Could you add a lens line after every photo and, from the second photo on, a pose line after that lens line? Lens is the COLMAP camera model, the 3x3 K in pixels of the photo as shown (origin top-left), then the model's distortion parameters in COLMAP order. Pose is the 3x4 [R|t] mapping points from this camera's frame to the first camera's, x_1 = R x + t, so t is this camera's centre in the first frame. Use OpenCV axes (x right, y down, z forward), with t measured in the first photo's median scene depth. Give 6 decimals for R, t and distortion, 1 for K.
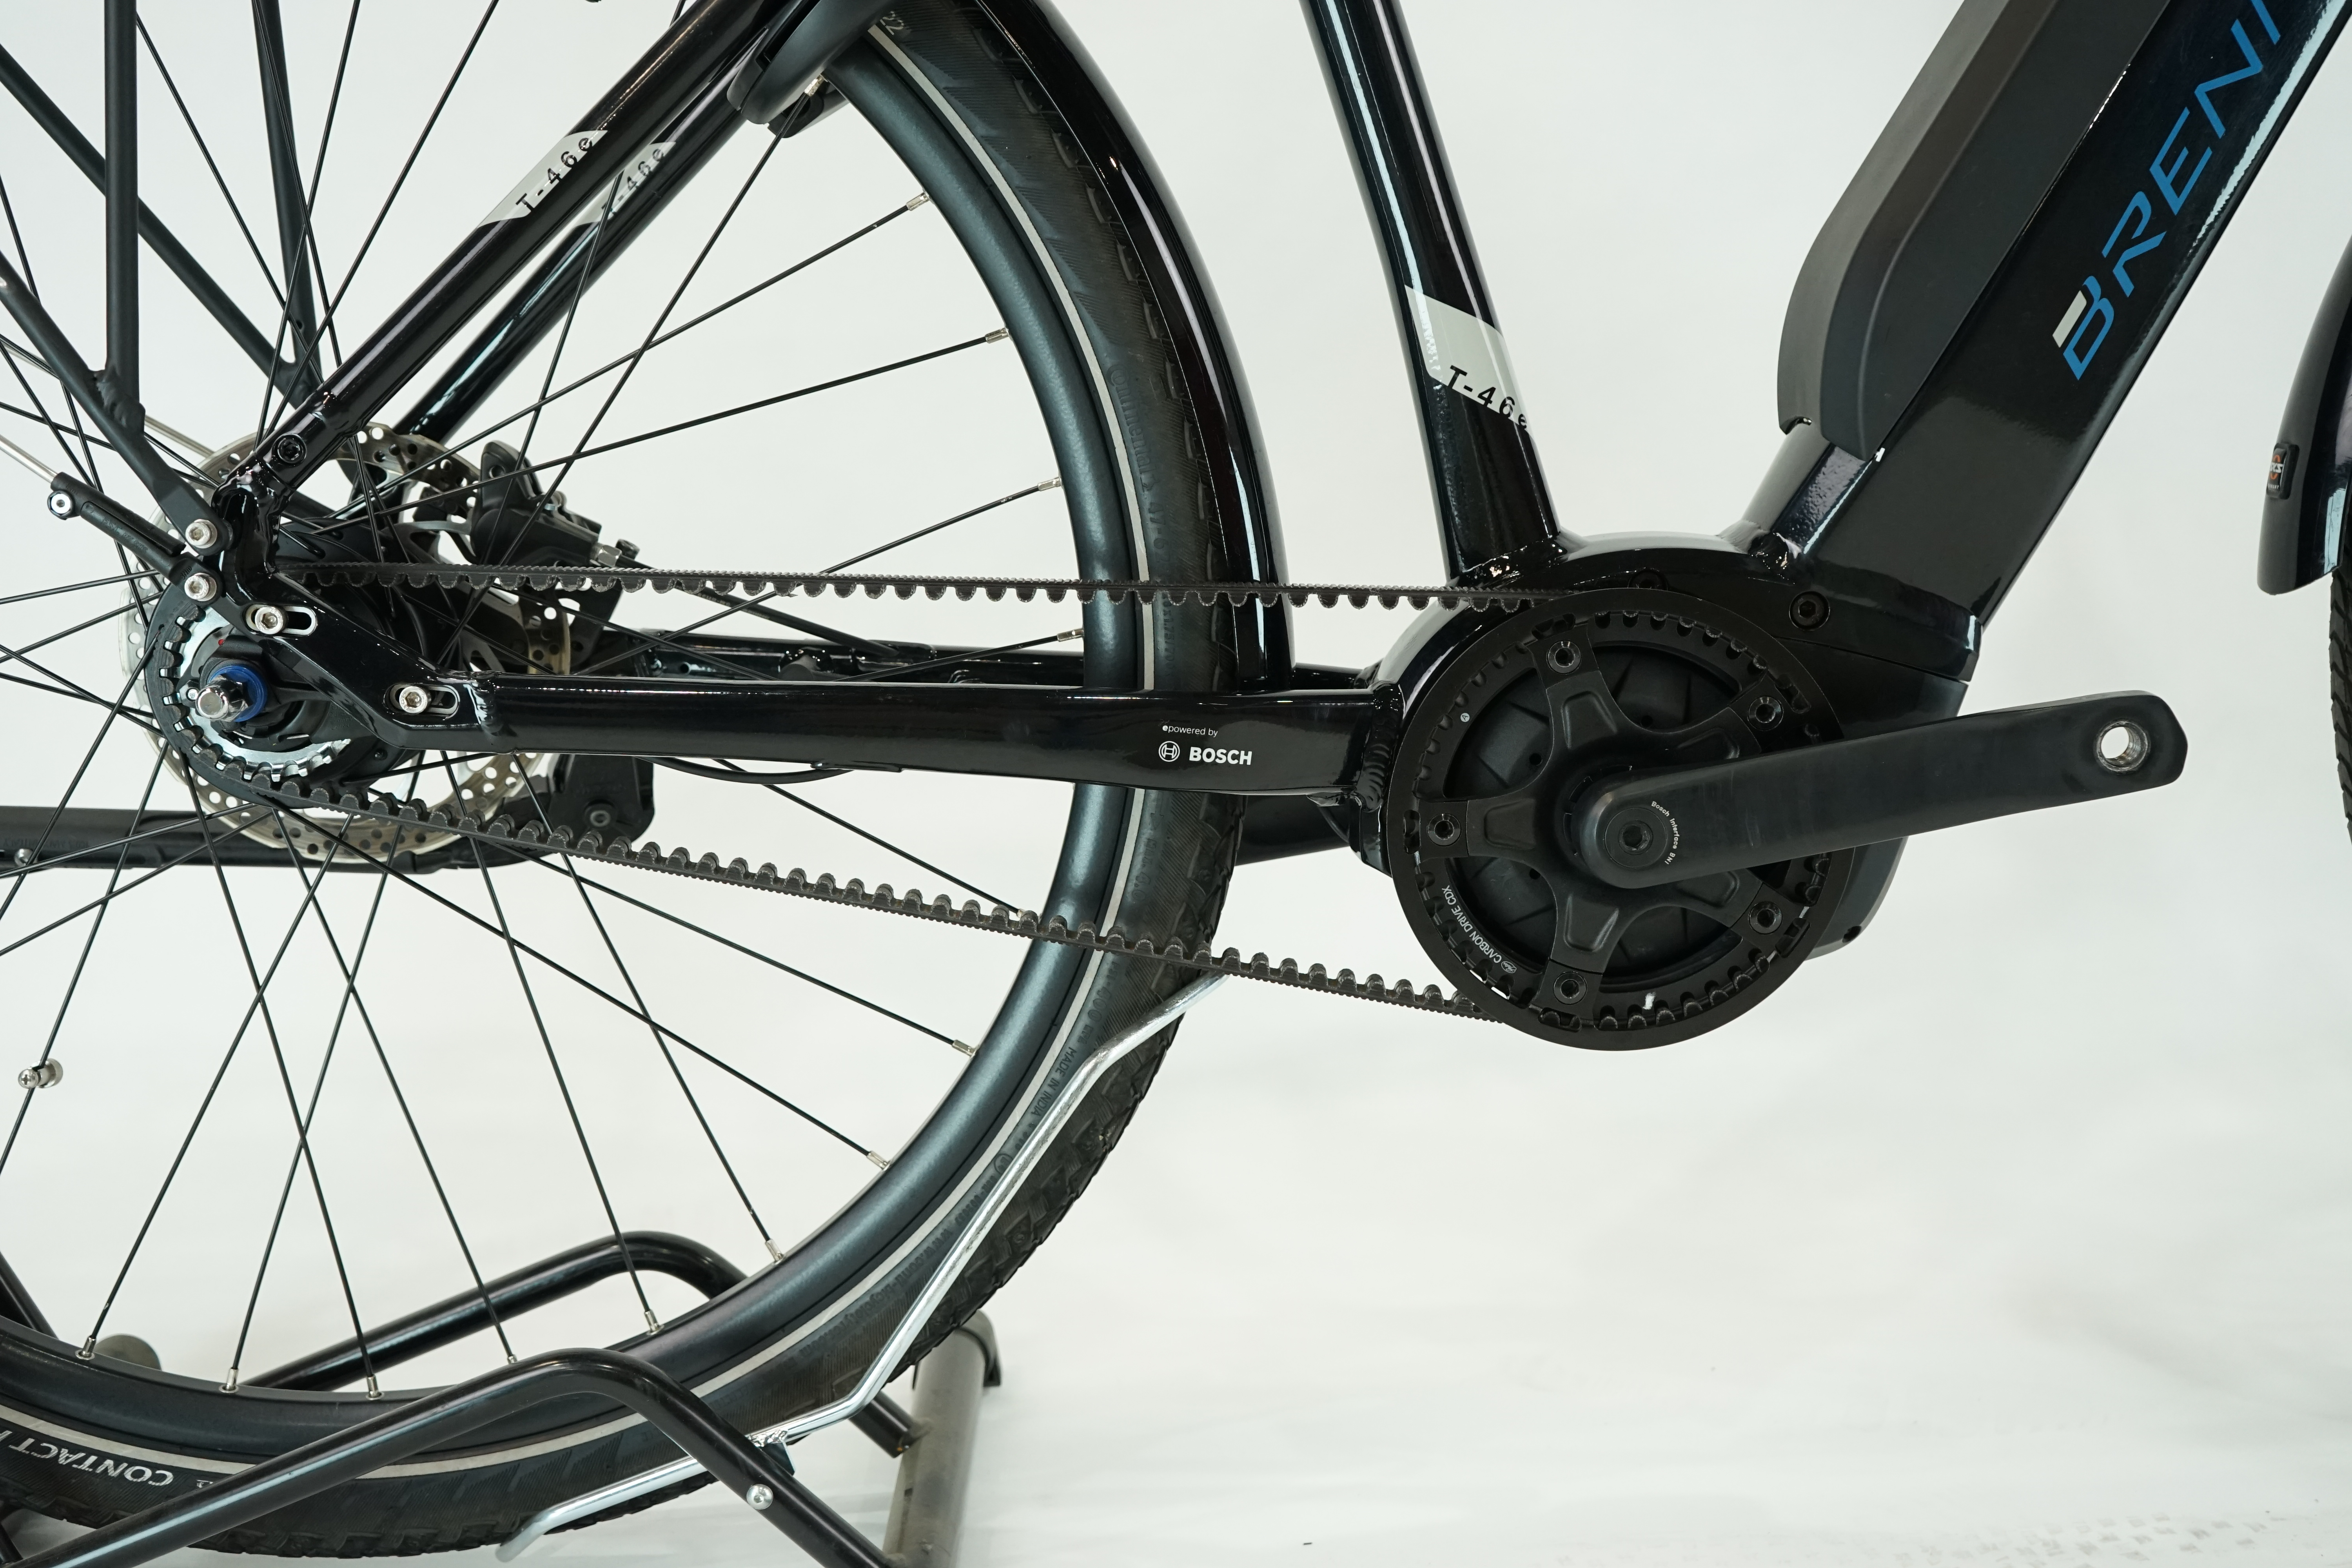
lens RADIAL K [[2701.6, 0, 1176.0], [0, 2701.6, 784.0], [0, 0, 1]] dist [0.007221, 0.005068]
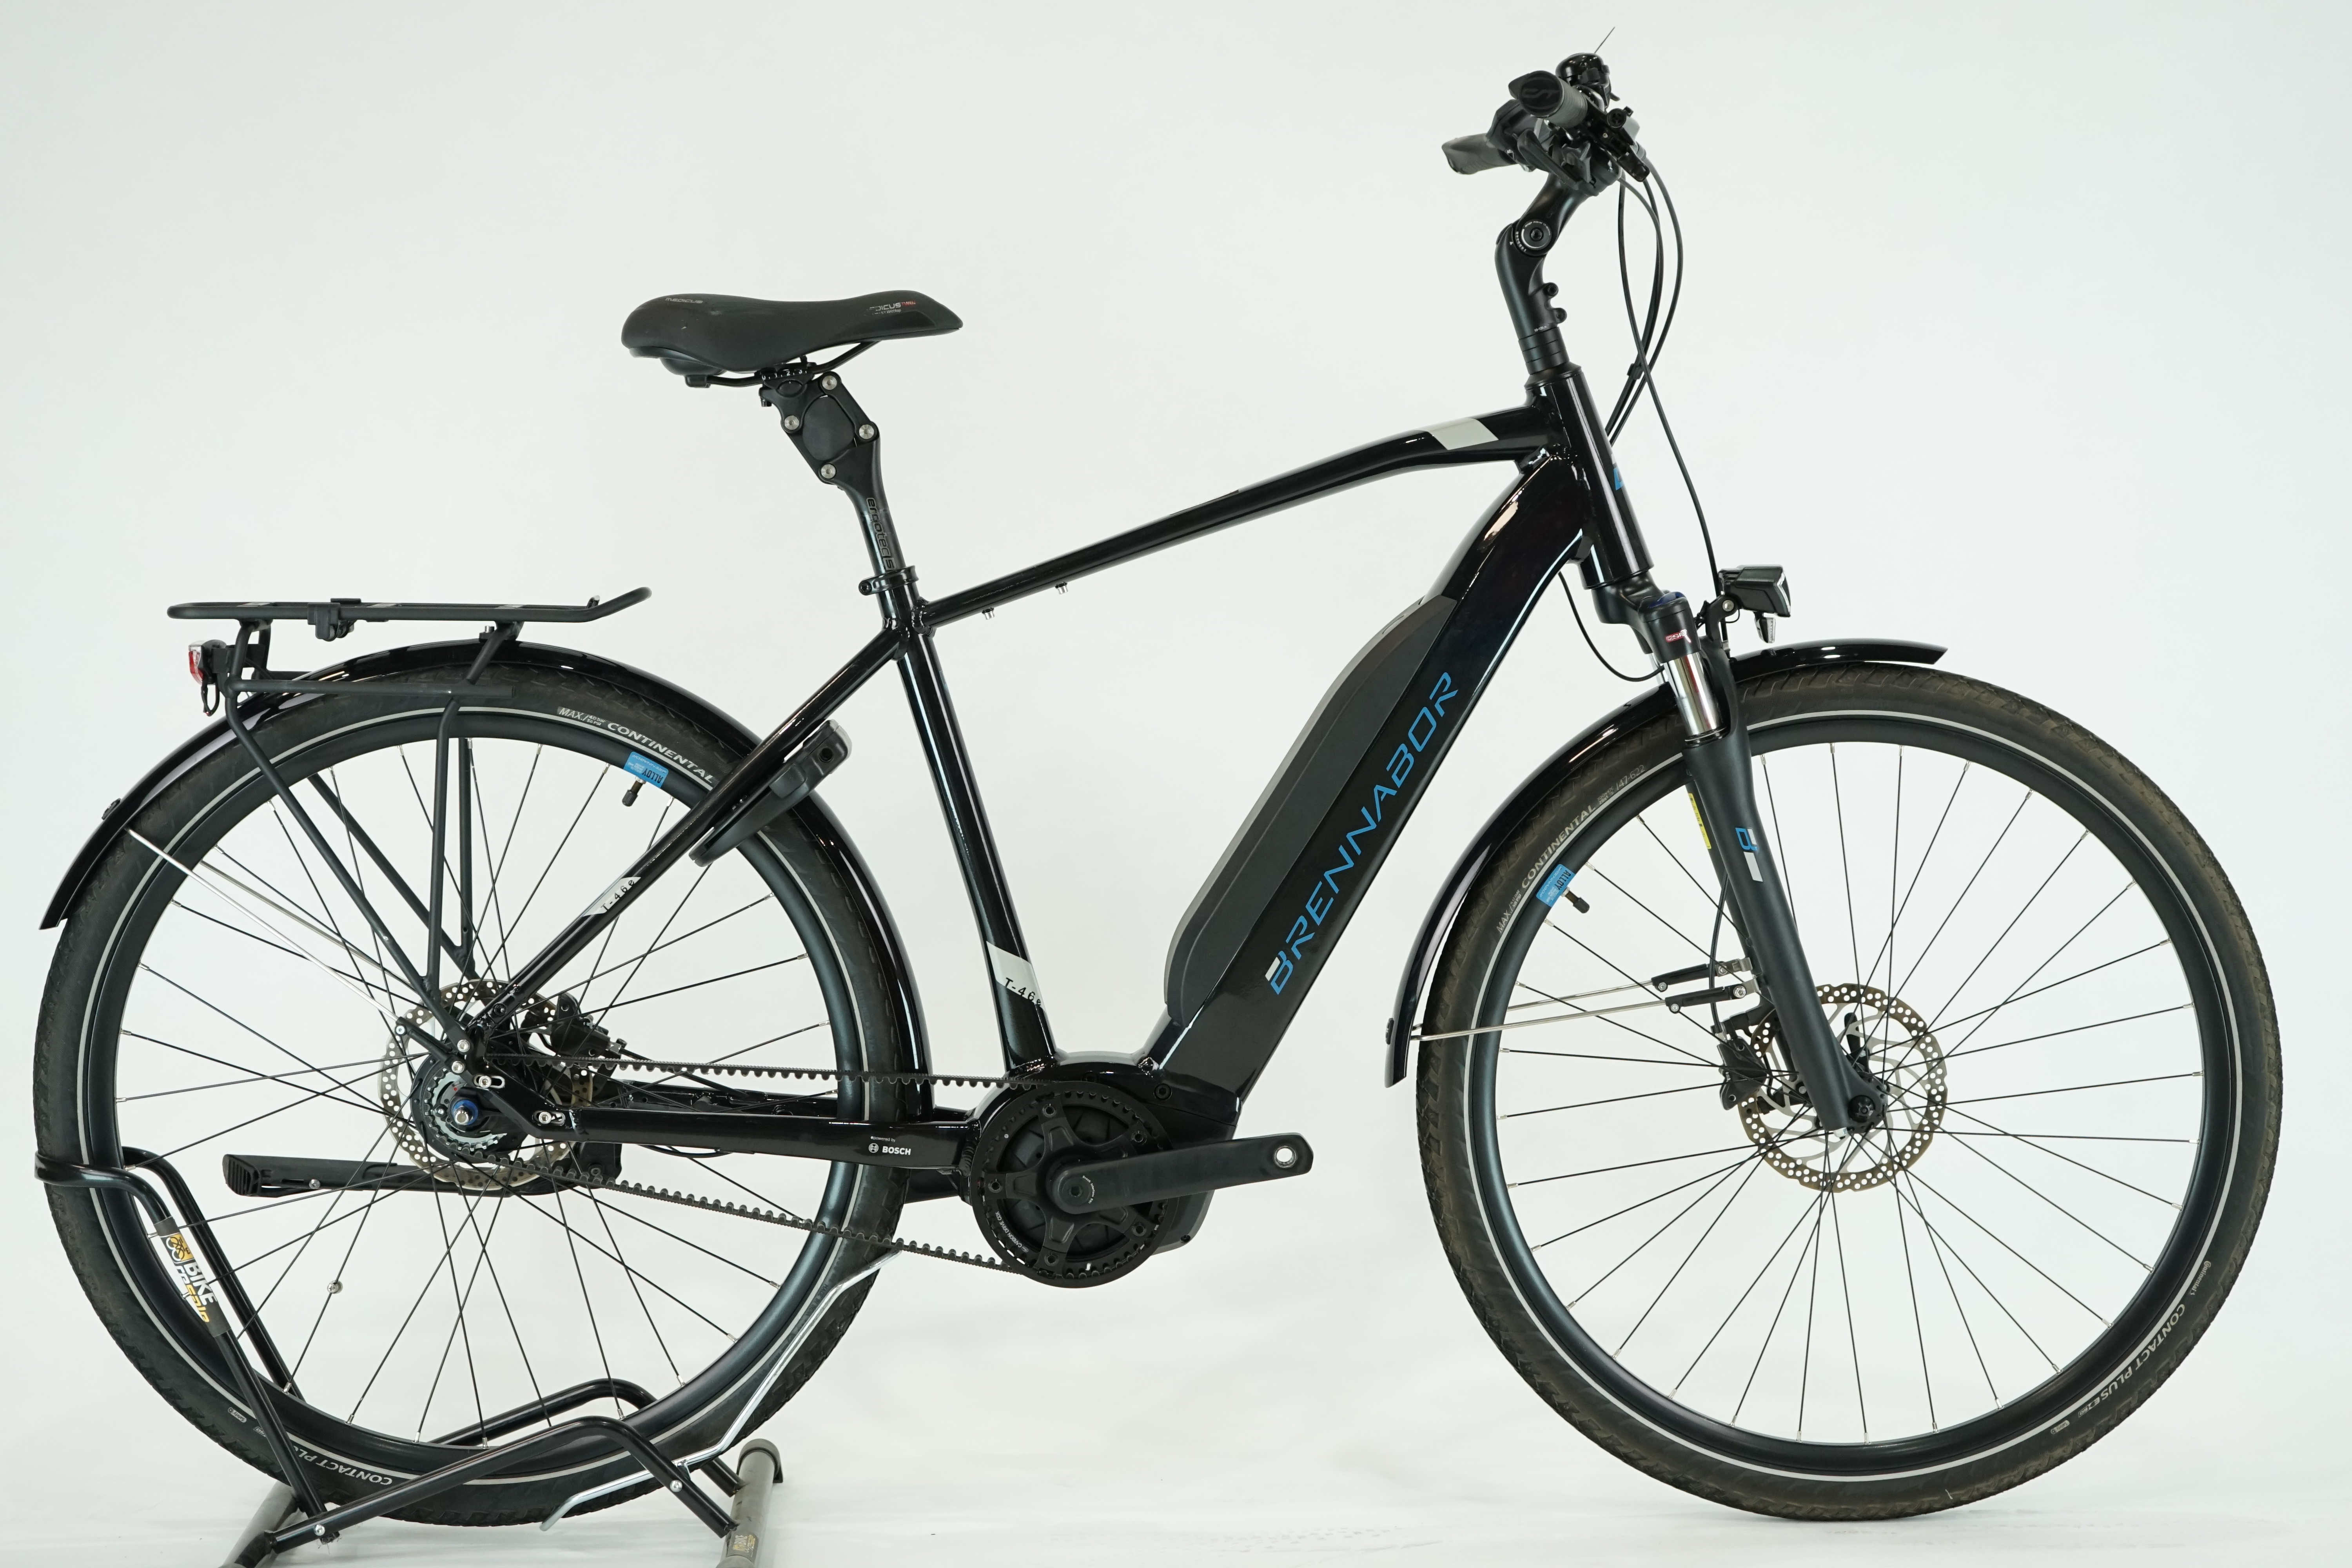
lens RADIAL K [[4111.8, 0, 1176.0], [0, 4111.8, 784.0], [0, 0, 1]] dist [-0.006261, 0.131616]
pose [[0.998846, 0.028938, 0.038343, 0.105556], [-0.025324, 0.995474, -0.091594, -0.006373], [-0.040820, 0.090518, 0.995058, -2.370739]]
